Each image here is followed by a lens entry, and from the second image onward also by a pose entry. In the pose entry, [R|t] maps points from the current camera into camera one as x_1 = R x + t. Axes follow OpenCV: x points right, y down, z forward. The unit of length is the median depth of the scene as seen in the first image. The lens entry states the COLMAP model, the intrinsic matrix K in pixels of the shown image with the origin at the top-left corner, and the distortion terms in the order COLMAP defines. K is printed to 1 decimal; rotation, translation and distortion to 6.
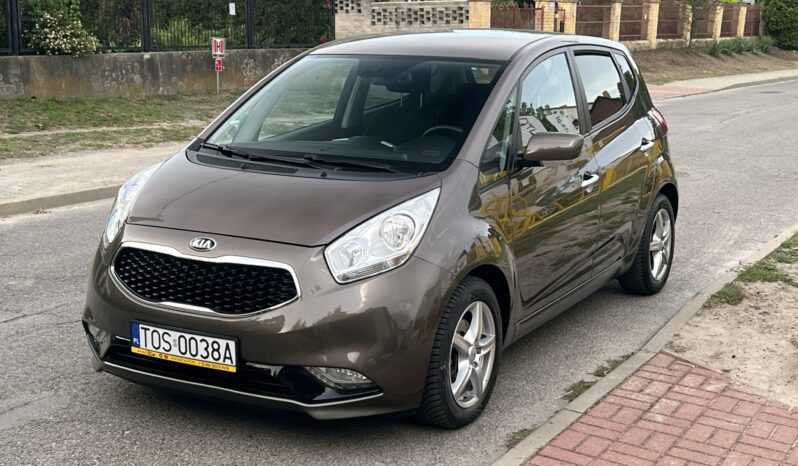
lens RADIAL K [[1088.7, 0, 399.0], [0, 1088.7, 240.9], [0, 0, 1]] dist [0.213629, -0.712642]
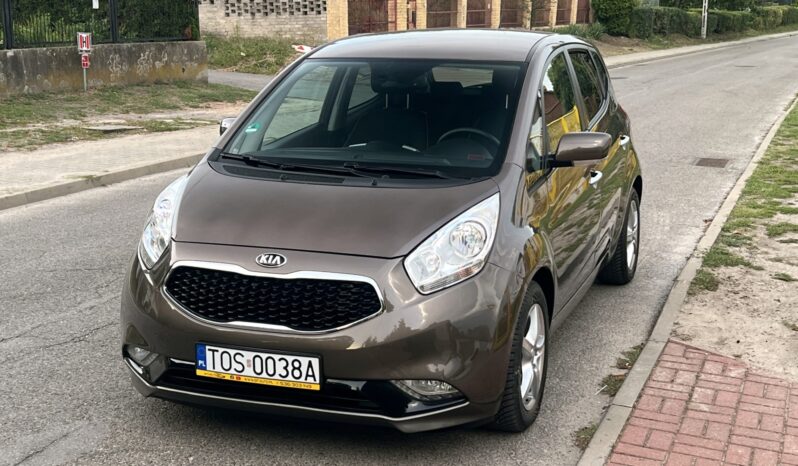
lens RADIAL K [[1089.1, 0, 399.0], [0, 1089.1, 233.0], [0, 0, 1]] dist [0.211911, -0.708878]
pose [[0.987415, -0.041949, 0.152483, -0.201160], [0.041440, 0.999120, 0.006516, -0.021327], [-0.152622, -0.000115, 0.988285, 0.022029]]
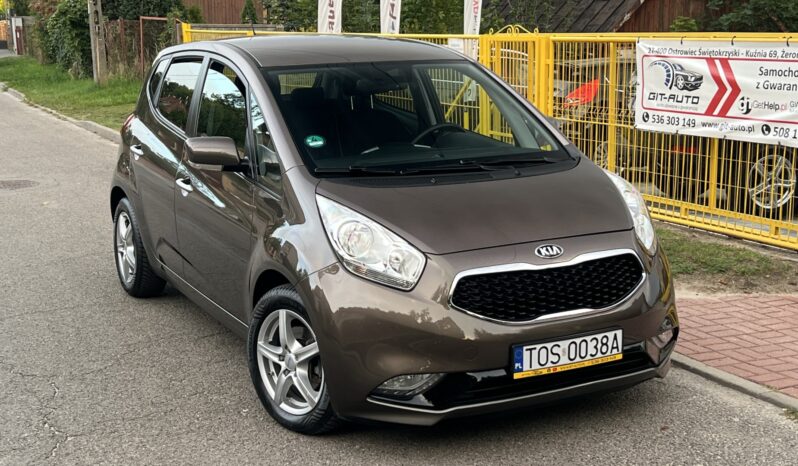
lens RADIAL K [[1089.1, 0, 399.0], [0, 1089.1, 233.0], [0, 0, 1]] dist [0.211911, -0.708878]
pose [[0.537785, -0.178611, 0.823945, -1.014441], [0.184442, 0.978552, 0.091742, -0.123474], [-0.822660, 0.102633, 0.559194, 0.517292]]
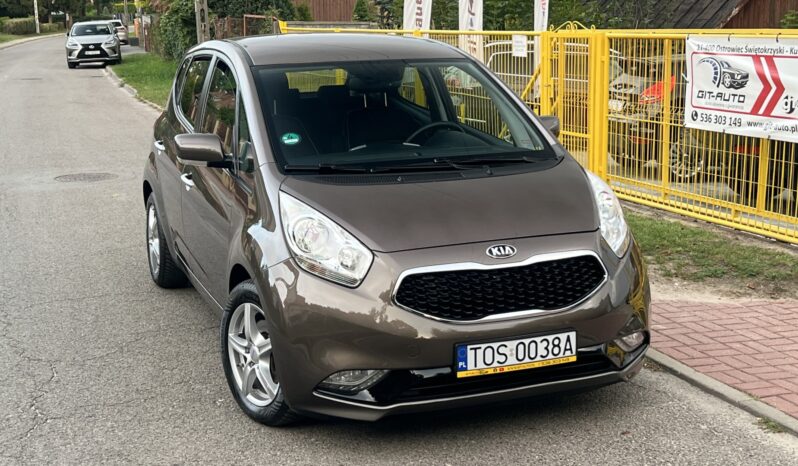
lens RADIAL K [[1089.1, 0, 399.0], [0, 1089.1, 233.0], [0, 0, 1]] dist [0.211911, -0.708878]
pose [[0.632510, -0.171169, 0.755402, -0.934276], [0.176542, 0.981464, 0.074572, -0.098763], [-0.754164, 0.086193, 0.651005, 0.392044]]
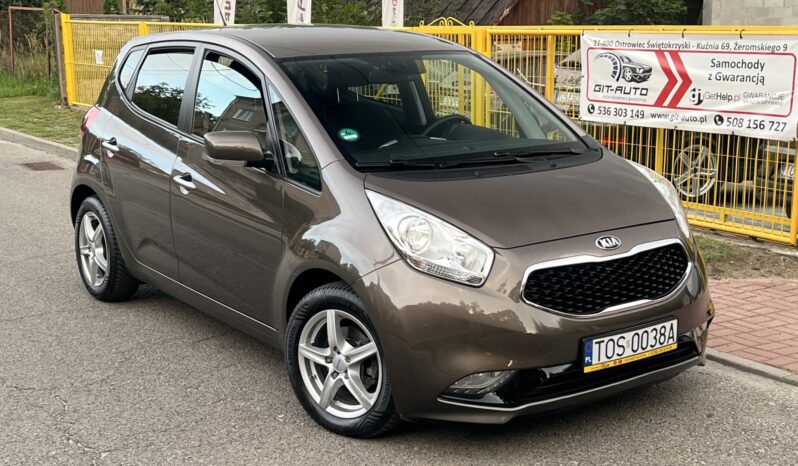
lens RADIAL K [[1089.1, 0, 399.0], [0, 1089.1, 233.0], [0, 0, 1]] dist [0.211911, -0.708878]
pose [[0.416057, -0.193484, 0.888516, -1.076321], [0.190798, 0.973926, 0.122740, -0.155029], [-0.889097, 0.118461, 0.442125, 0.683754]]
